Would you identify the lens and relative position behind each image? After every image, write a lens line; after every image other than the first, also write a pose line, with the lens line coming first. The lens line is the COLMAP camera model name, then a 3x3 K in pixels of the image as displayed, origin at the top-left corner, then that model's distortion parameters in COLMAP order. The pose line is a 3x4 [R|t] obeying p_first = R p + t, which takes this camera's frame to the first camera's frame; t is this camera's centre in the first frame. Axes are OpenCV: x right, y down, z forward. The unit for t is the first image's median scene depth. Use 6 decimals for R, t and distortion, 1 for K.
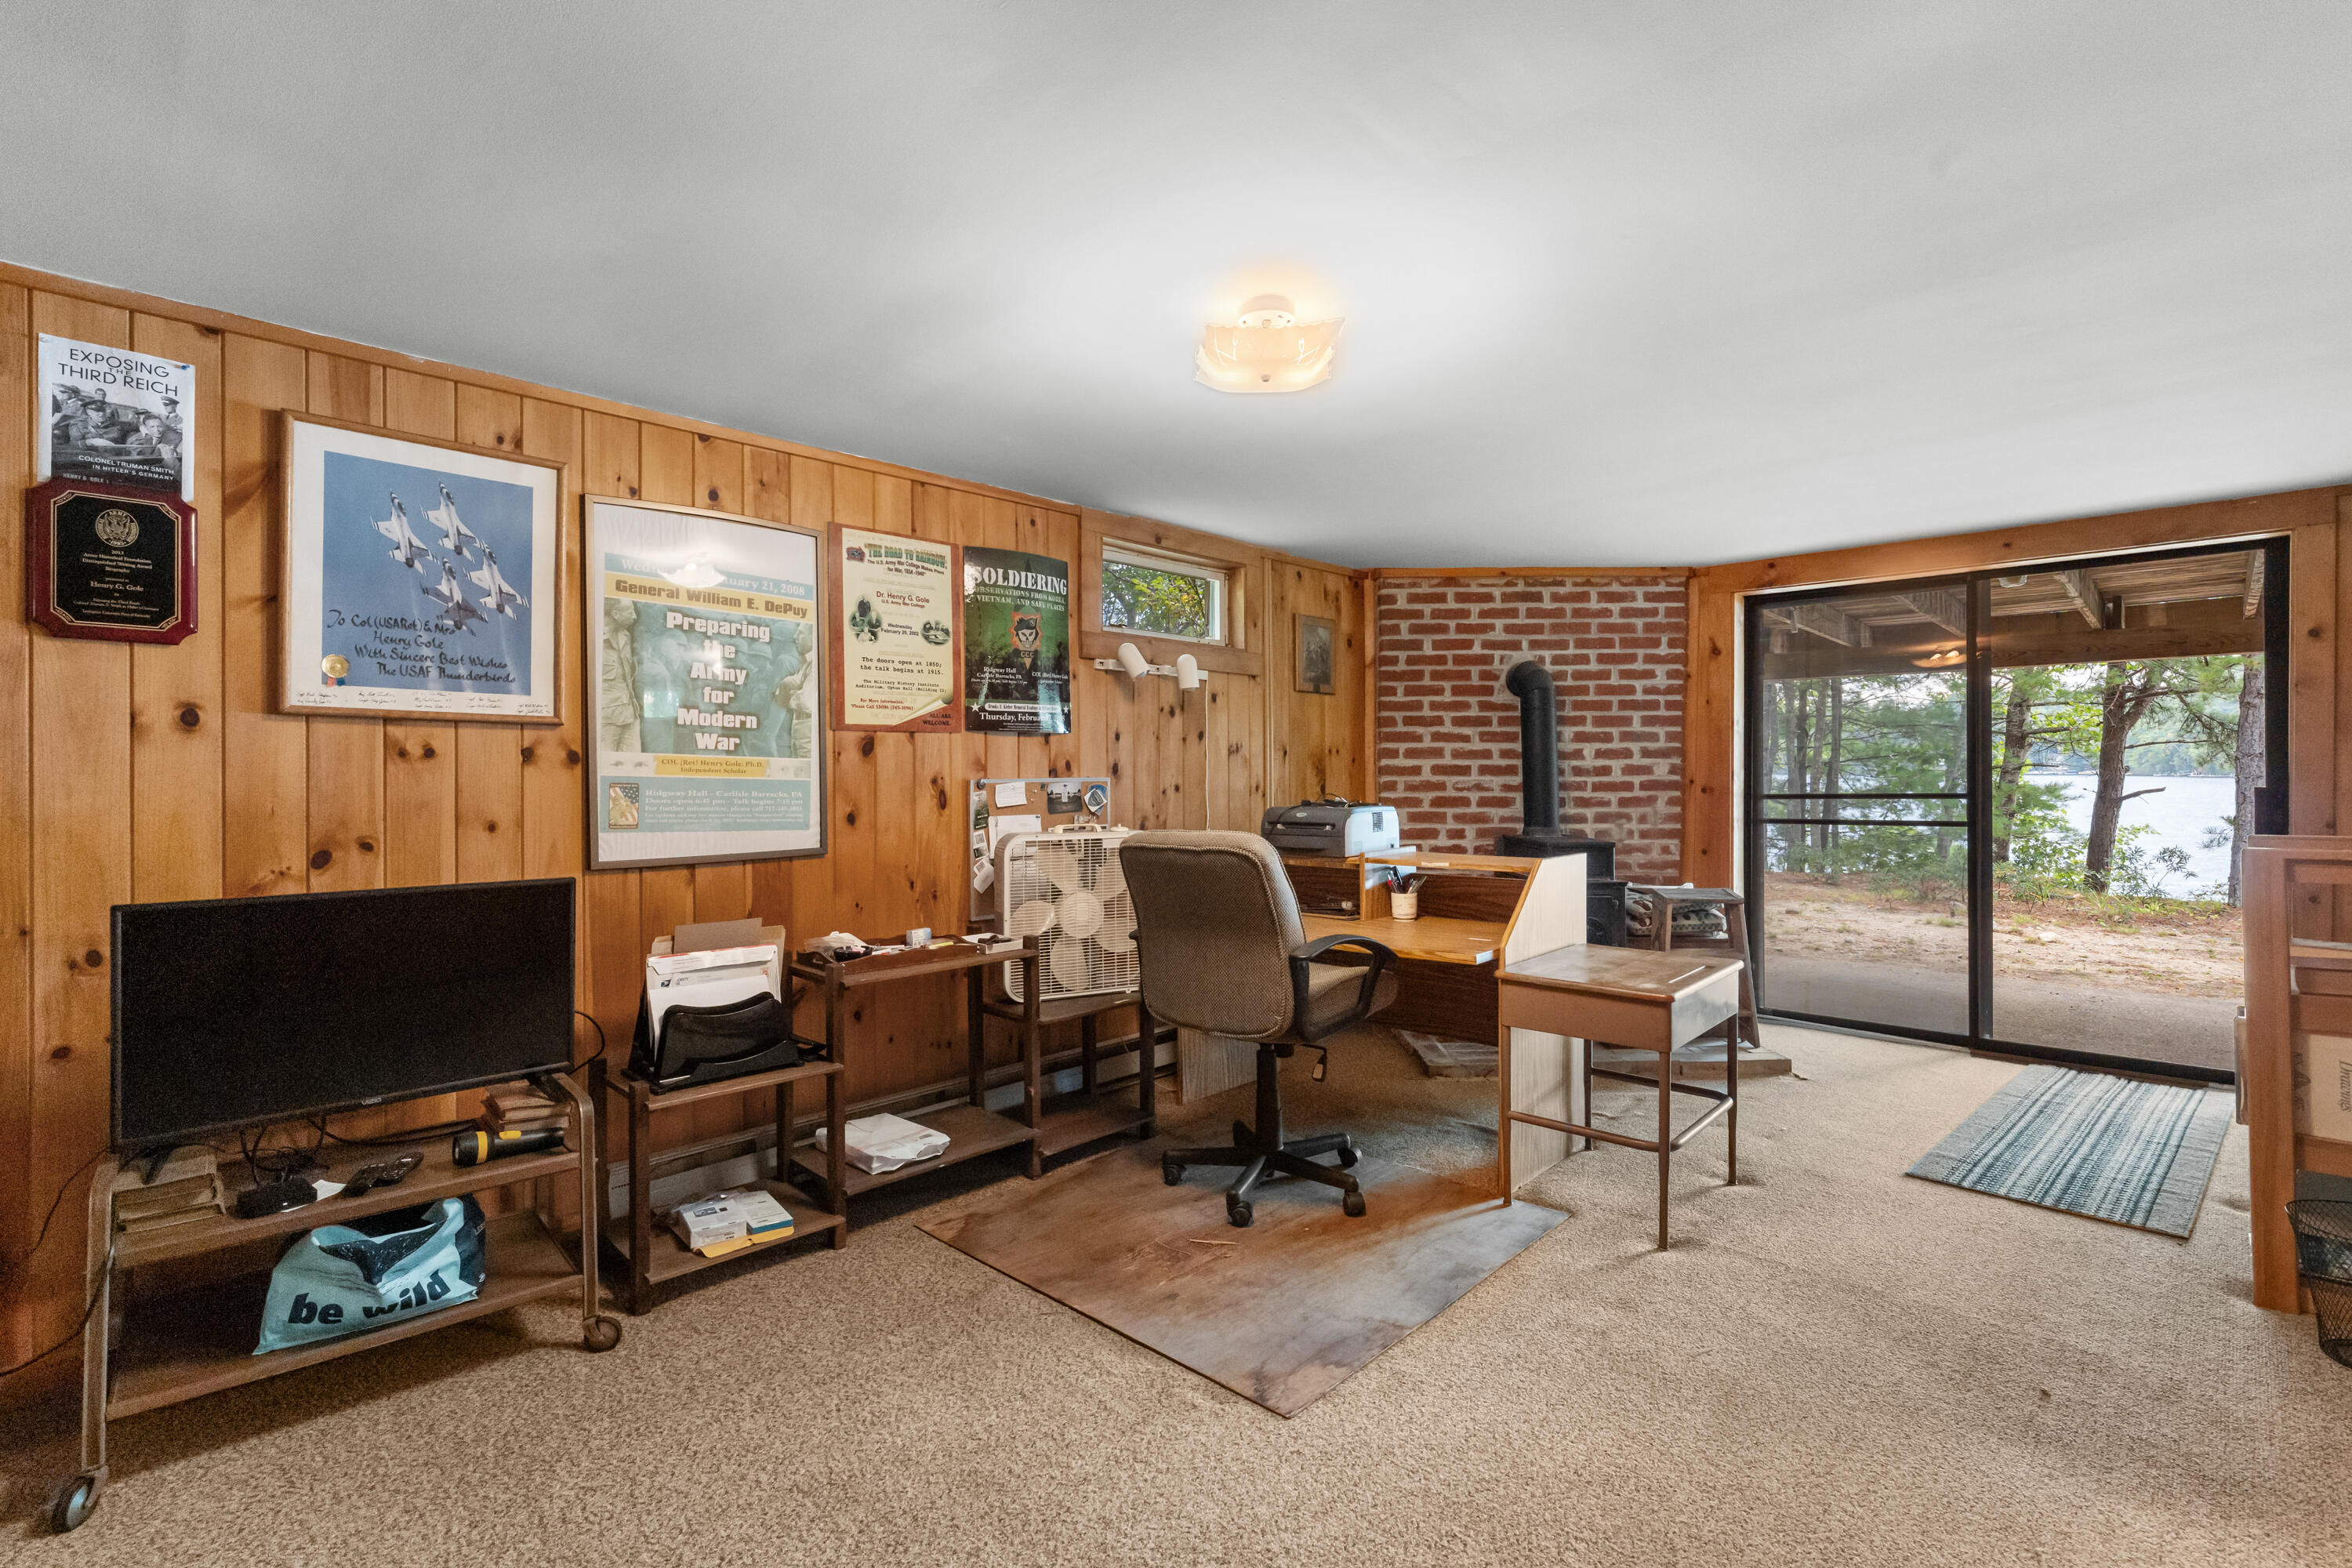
lens RADIAL K [[1062.1, 0, 1187.2], [0, 1062.1, 780.9], [0, 0, 1]] dist [-0.001714, -0.000055]
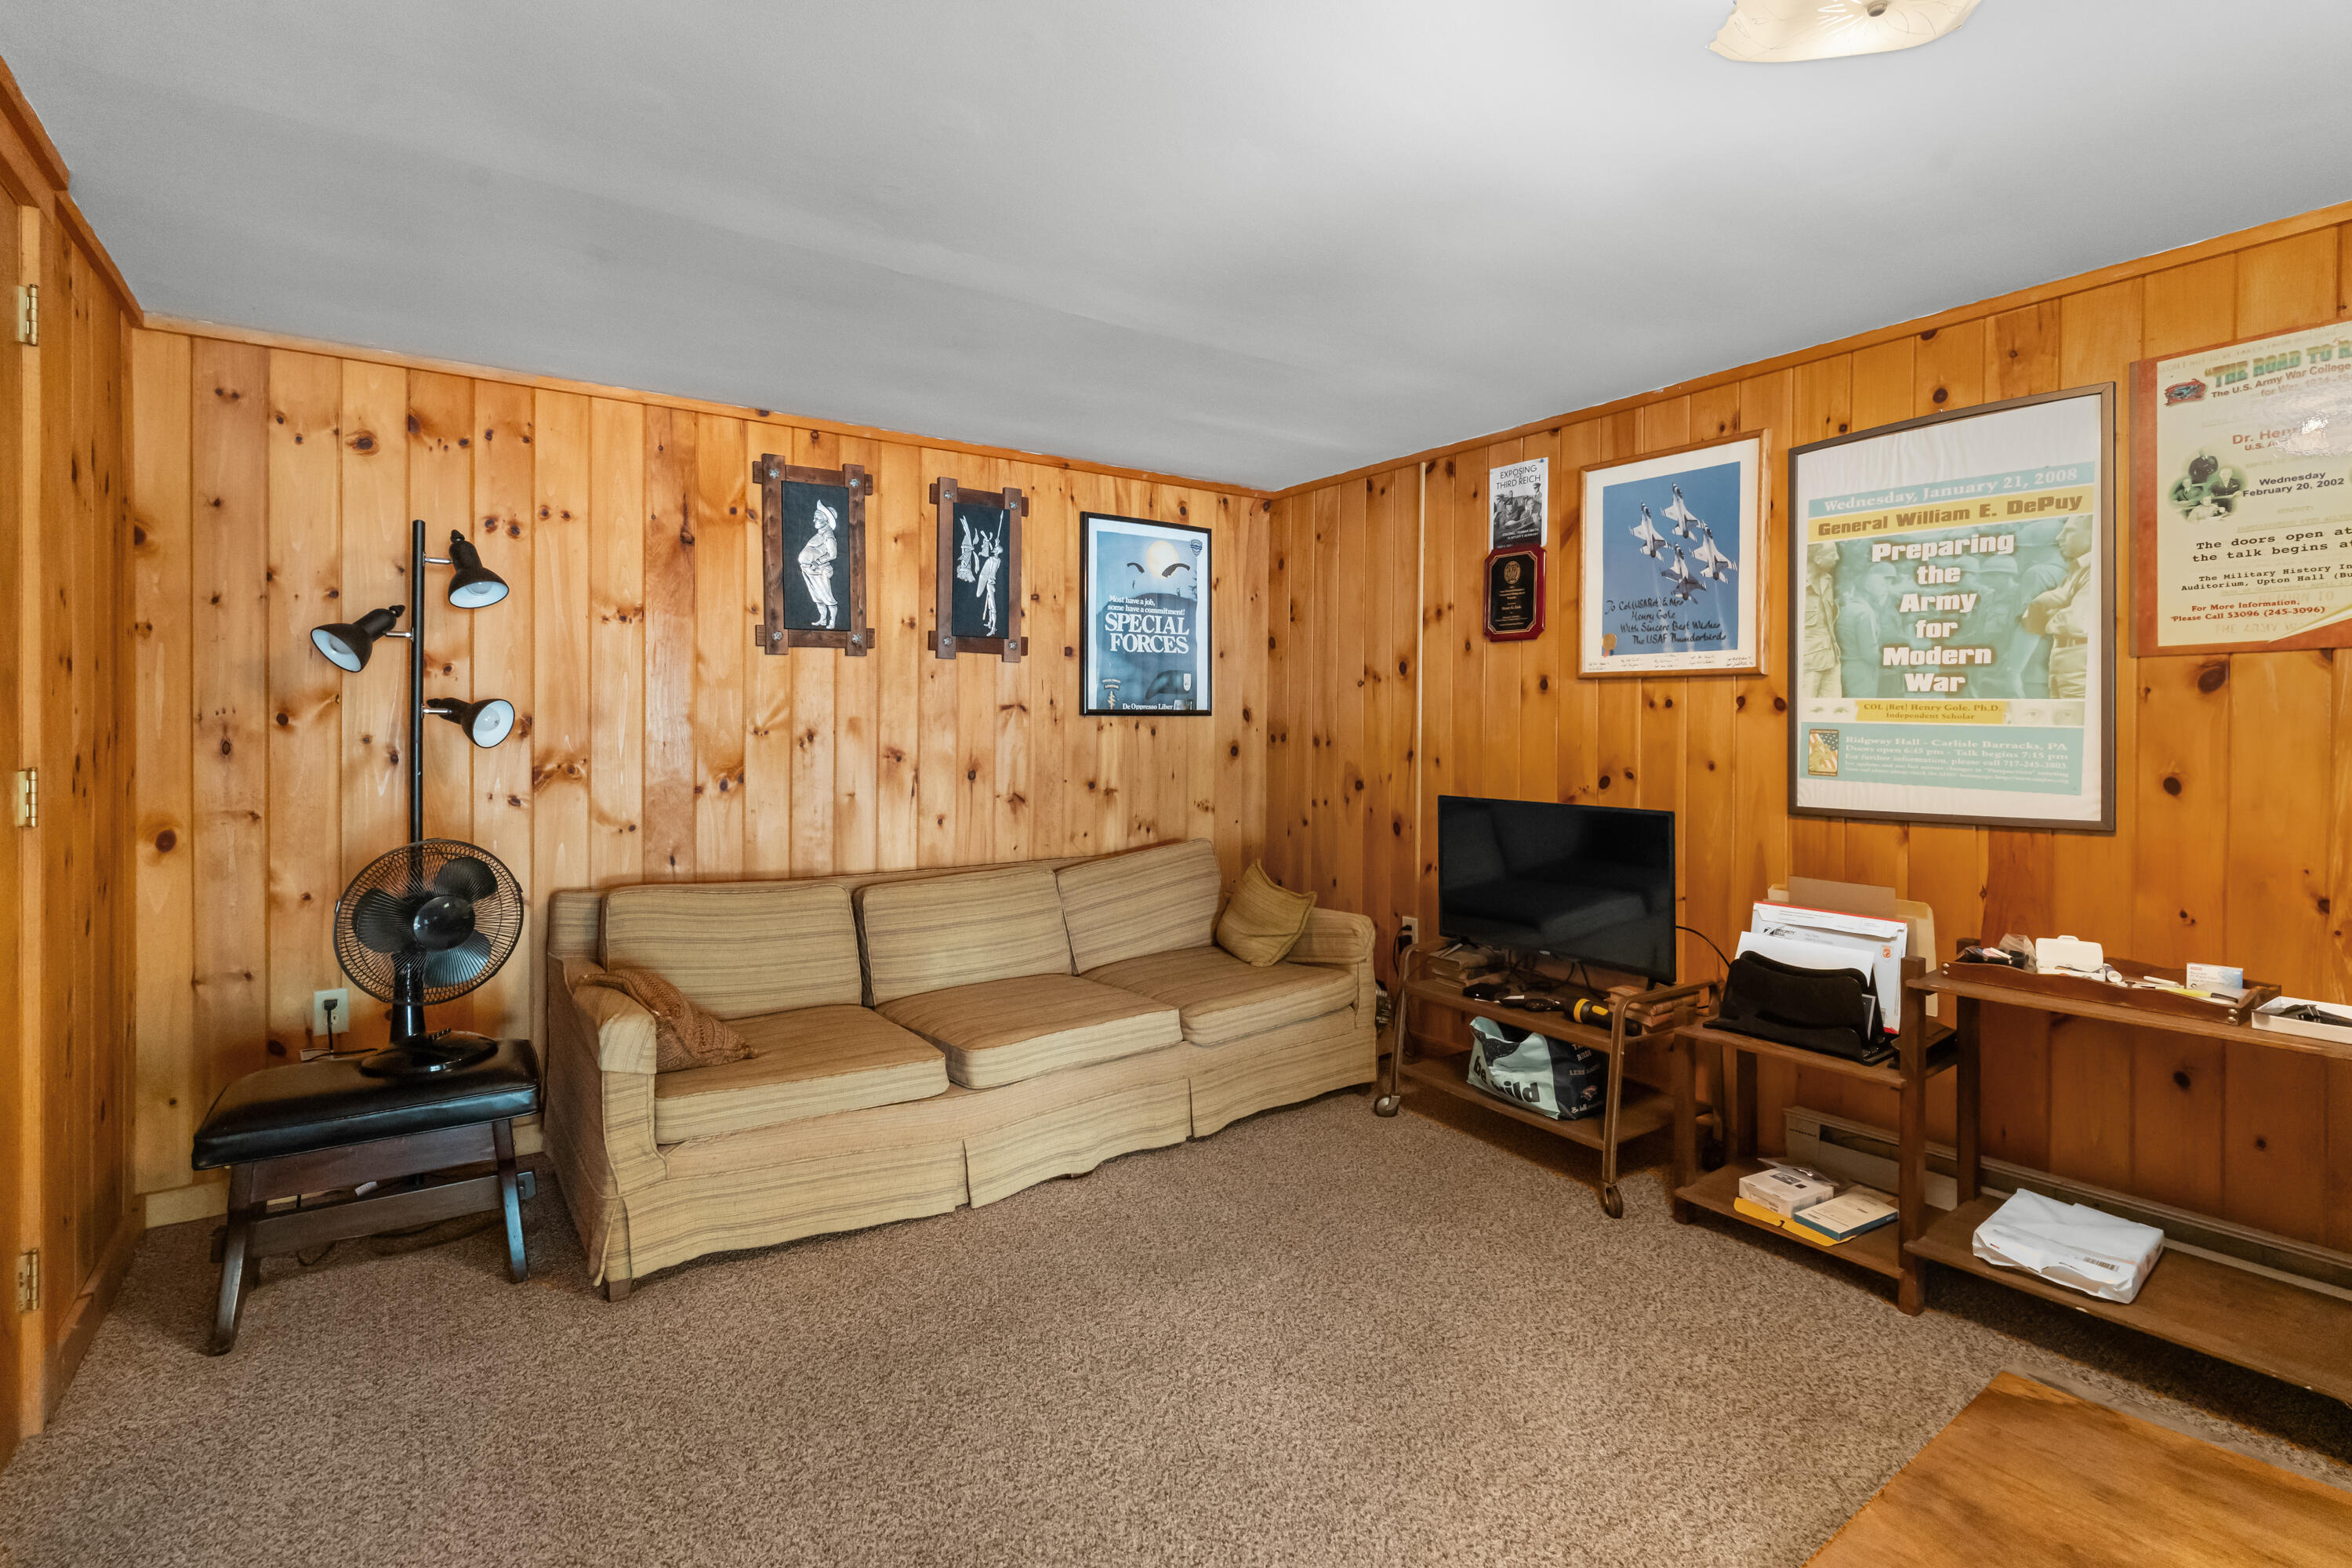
lens RADIAL K [[1062.1, 0, 1194.5], [0, 1062.1, 720.7], [0, 0, 1]] dist [-0.001714, -0.000055]
pose [[-0.156354, 0.000121, -0.987701, 0.545006], [-0.004079, 0.999991, 0.000769, -0.004477], [0.987693, 0.004149, -0.156352, 0.590302]]
